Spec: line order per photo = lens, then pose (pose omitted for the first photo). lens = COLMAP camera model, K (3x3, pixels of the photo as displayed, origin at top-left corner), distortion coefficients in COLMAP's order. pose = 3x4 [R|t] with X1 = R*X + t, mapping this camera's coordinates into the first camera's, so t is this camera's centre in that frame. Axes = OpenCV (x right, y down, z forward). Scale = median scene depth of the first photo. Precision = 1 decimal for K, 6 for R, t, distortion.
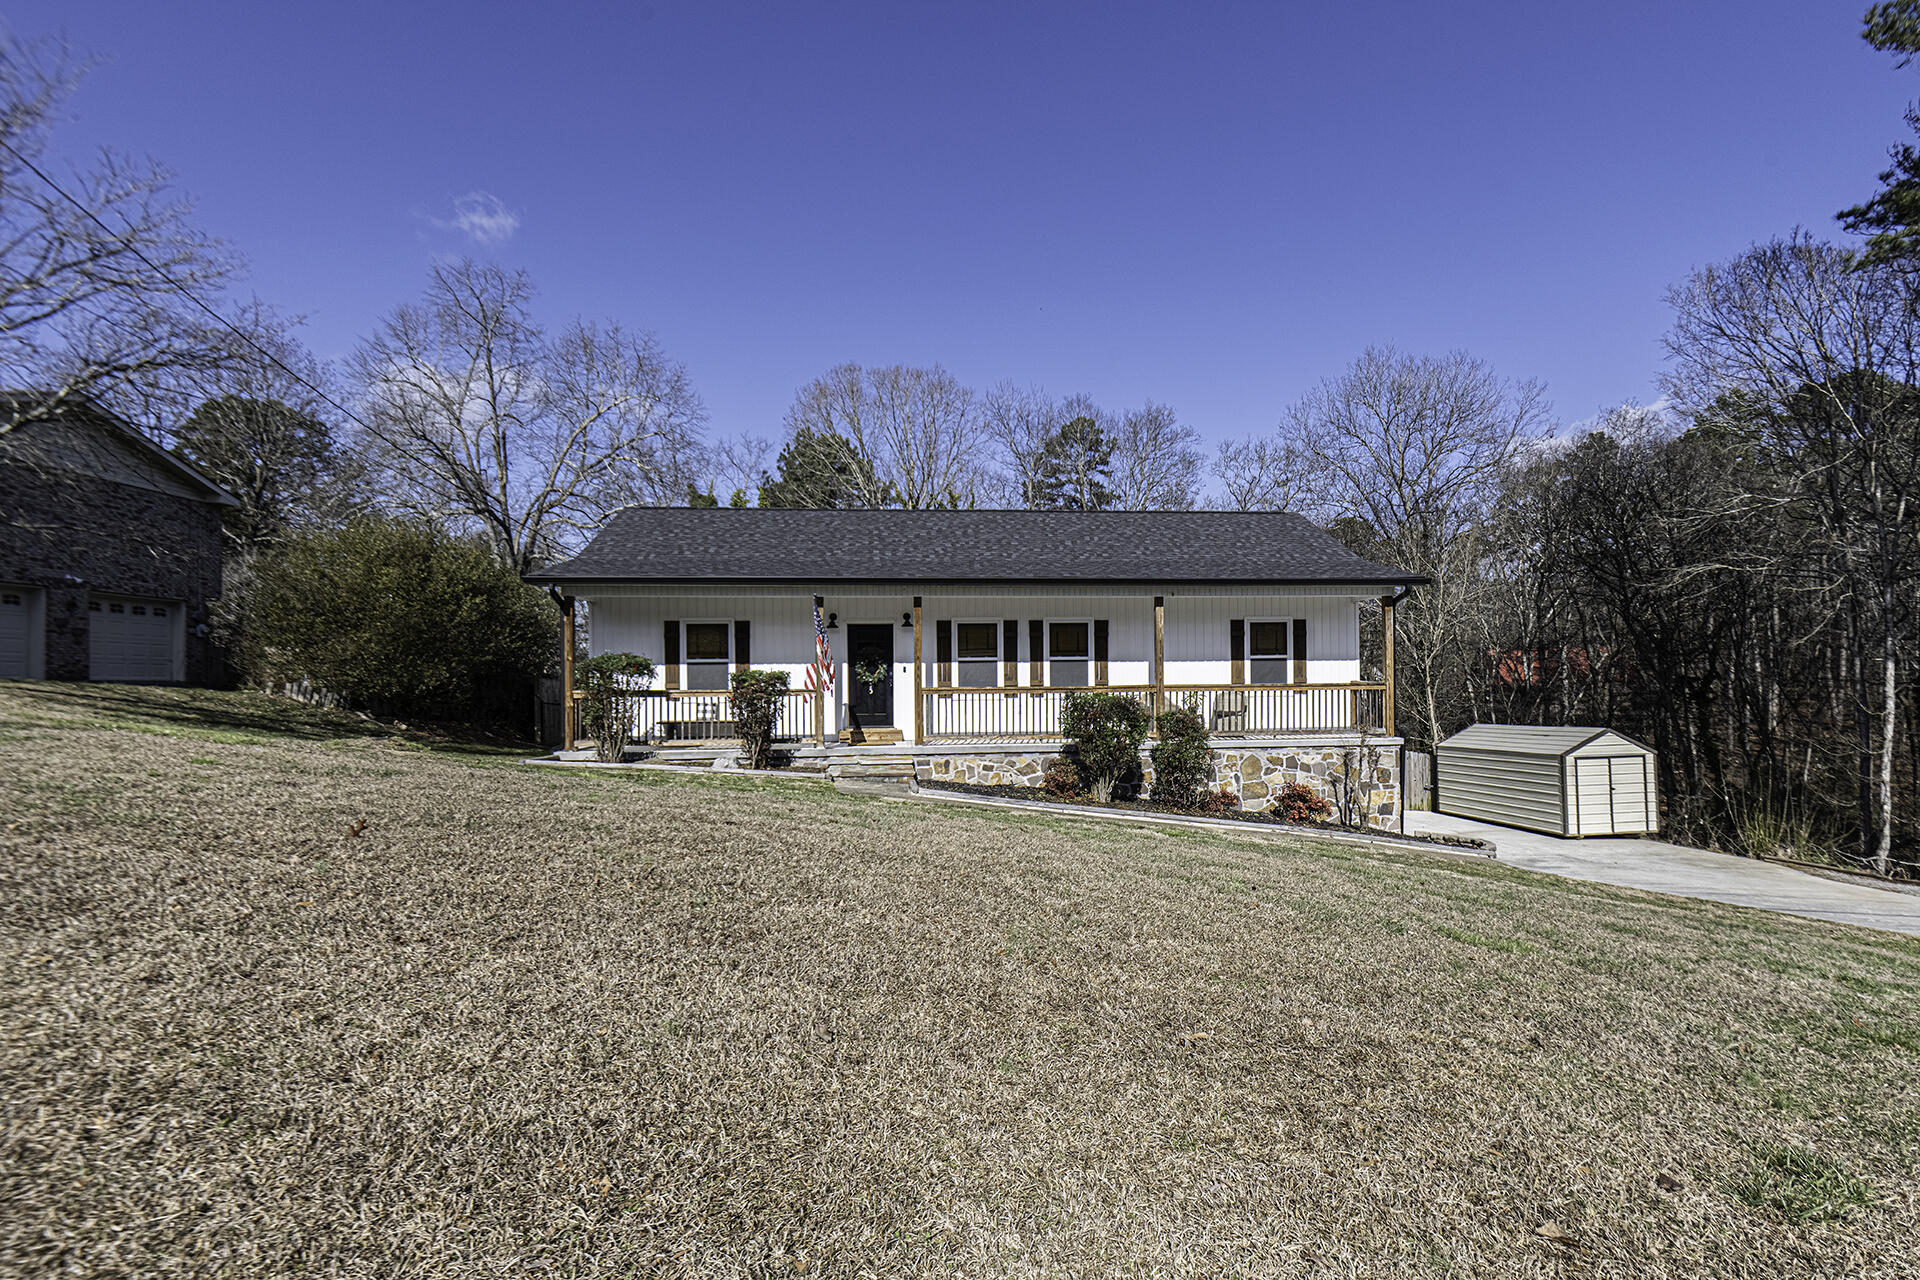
lens RADIAL K [[890.1, 0, 960.0], [0, 890.1, 640.0], [0, 0, 1]] dist [-0.000669, -0.000214]
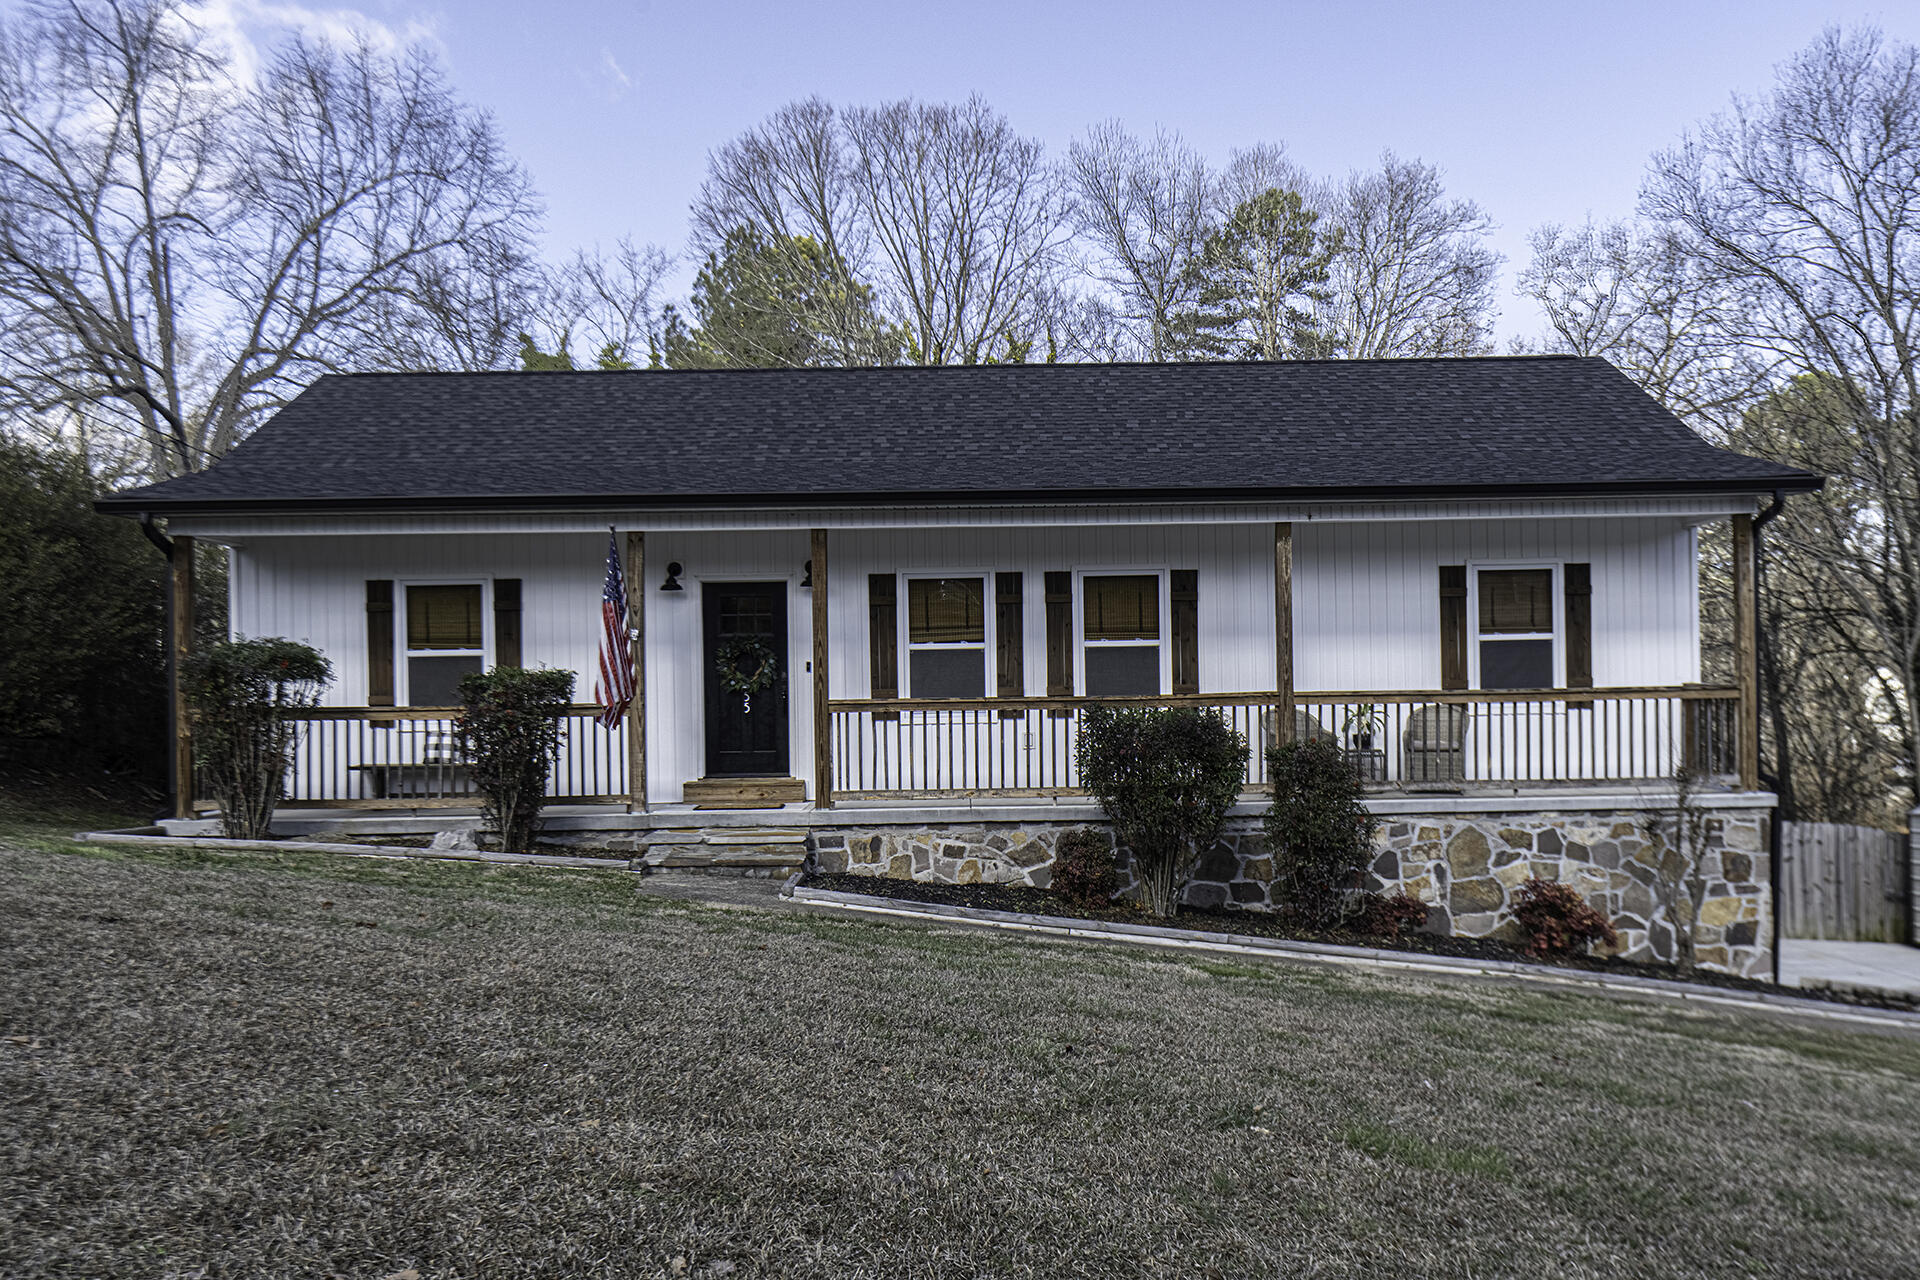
lens RADIAL K [[1685.3, 0, 960.0], [0, 1685.3, 640.0], [0, 0, 1]] dist [-0.003359, 0.021645]
pose [[0.996809, -0.008984, -0.079320, 0.108167], [0.009649, 0.999921, 0.008007, 0.010041], [0.079241, -0.008747, 0.996817, 0.006728]]
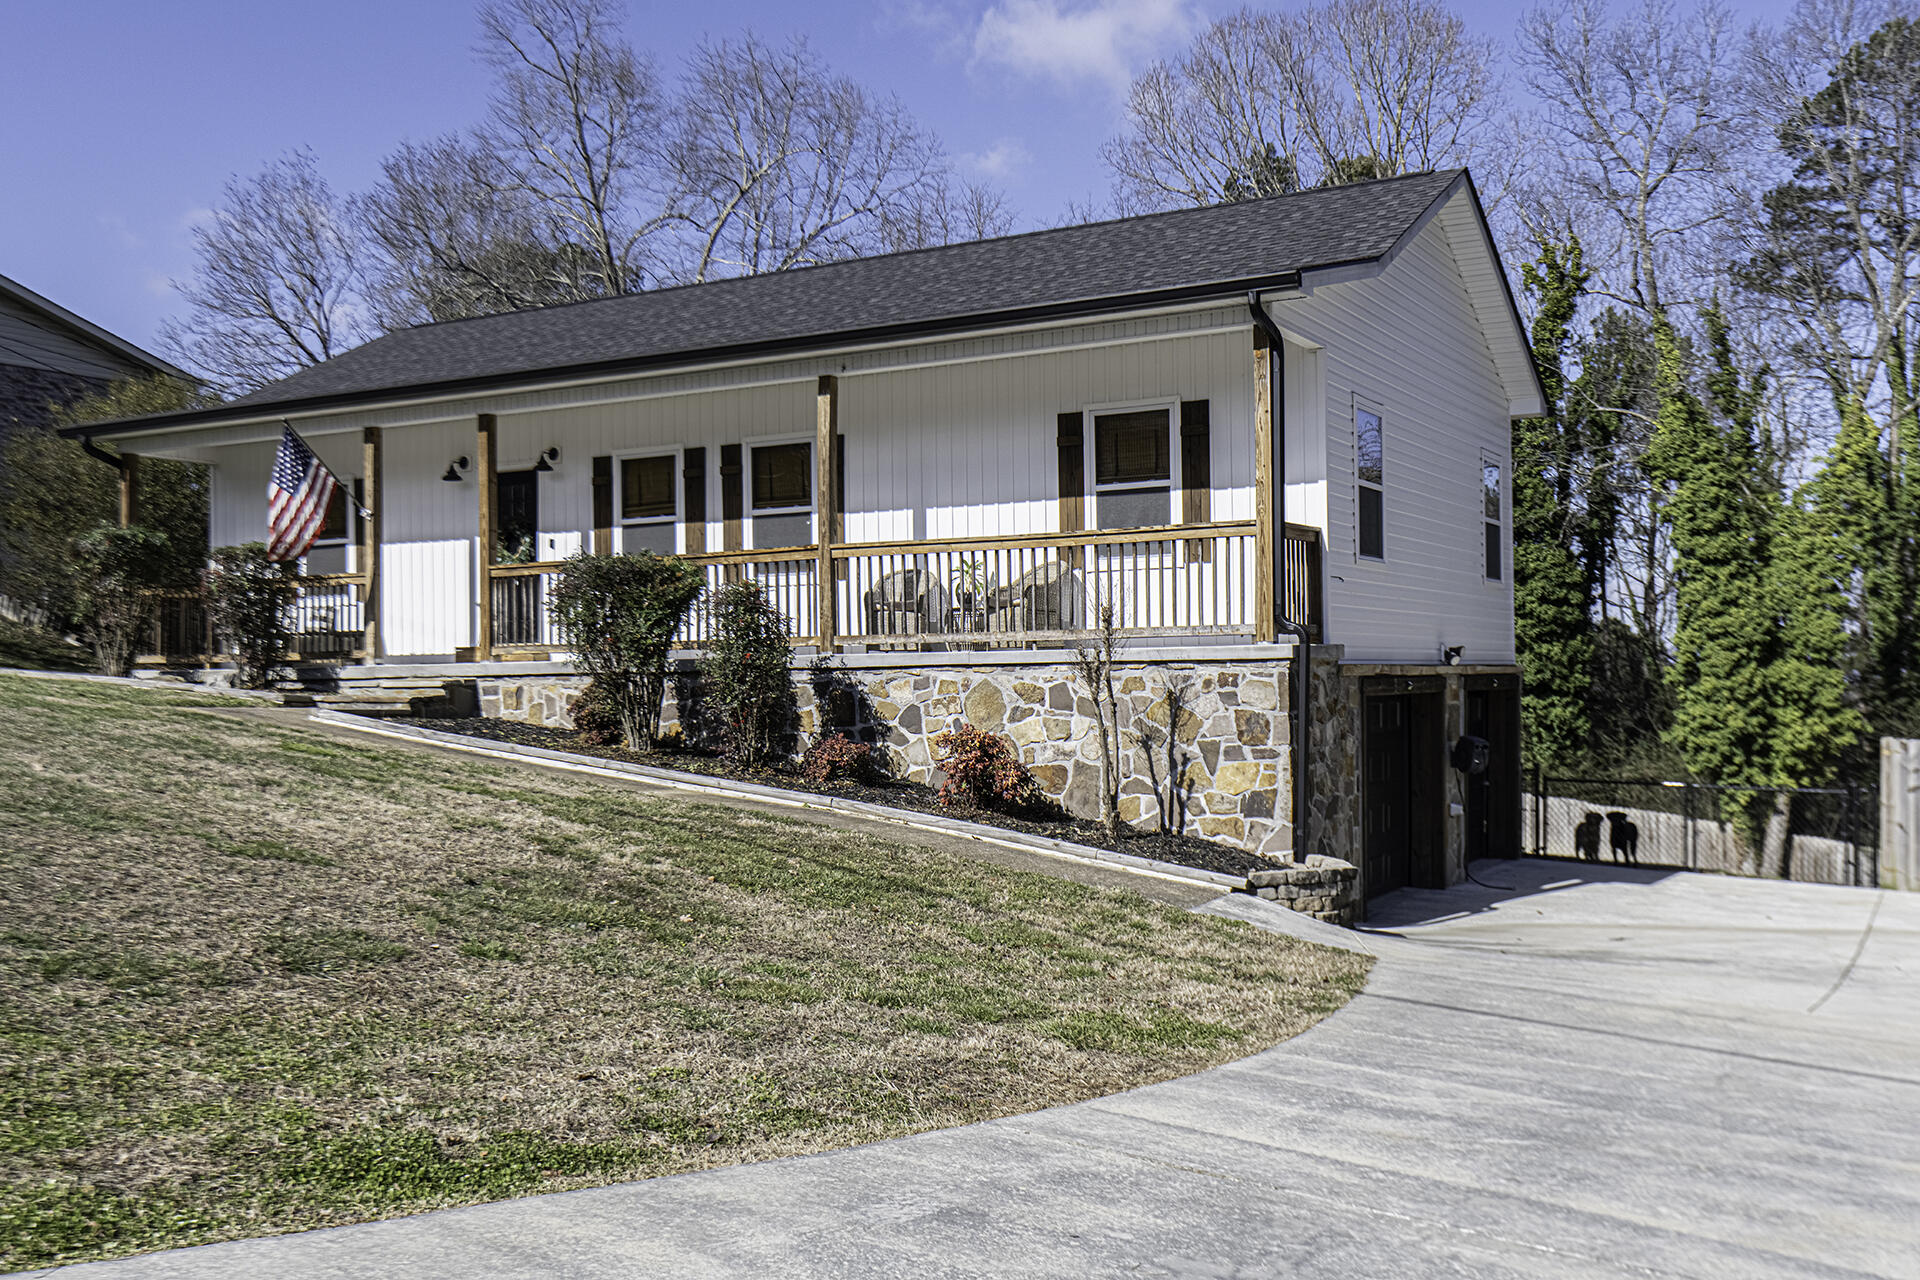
lens RADIAL K [[1739.1, 0, 960.0], [0, 1739.1, 640.0], [0, 0, 1]] dist [-0.000015, 0.000224]
pose [[0.833013, -0.013631, -0.553085, 0.808764], [0.019287, 0.999804, 0.004408, 0.098180], [0.552916, -0.014339, 0.833113, 0.189586]]
